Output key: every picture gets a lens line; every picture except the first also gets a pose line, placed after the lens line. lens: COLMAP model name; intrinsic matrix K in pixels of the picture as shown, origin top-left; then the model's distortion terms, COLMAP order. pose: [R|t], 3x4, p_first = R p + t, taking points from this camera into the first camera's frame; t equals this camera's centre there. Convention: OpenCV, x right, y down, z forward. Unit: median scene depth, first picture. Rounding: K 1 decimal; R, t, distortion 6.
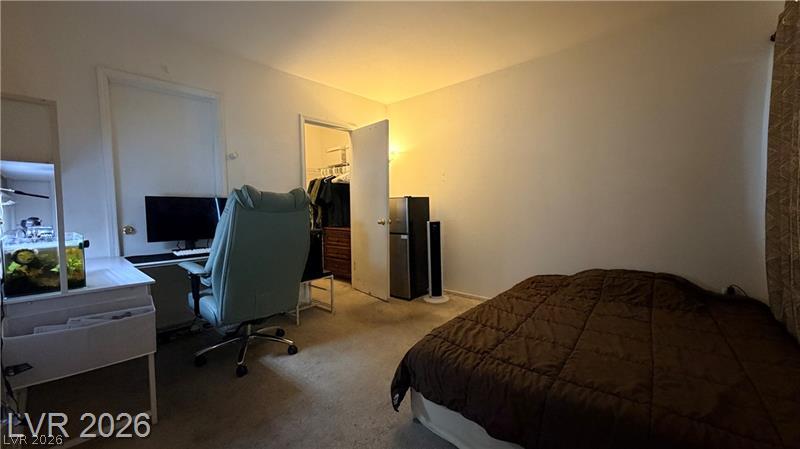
lens RADIAL K [[320.2, 0, 400.7], [0, 320.2, 225.4], [0, 0, 1]] dist [0.001913, -0.000128]
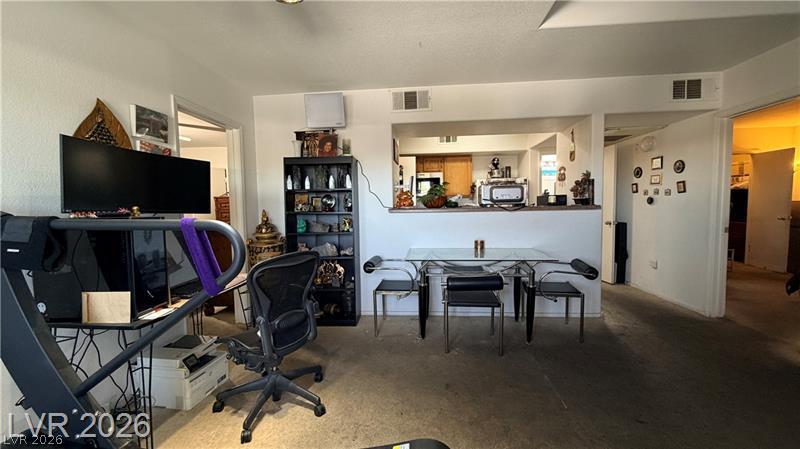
lens RADIAL K [[320.2, 0, 400.7], [0, 320.2, 225.4], [0, 0, 1]] dist [0.001913, -0.000128]
pose [[0.604841, 0.046290, -0.795000, 0.042158], [-0.024463, 0.998918, 0.039551, 0.003782], [0.795970, -0.004474, 0.605319, -1.012895]]
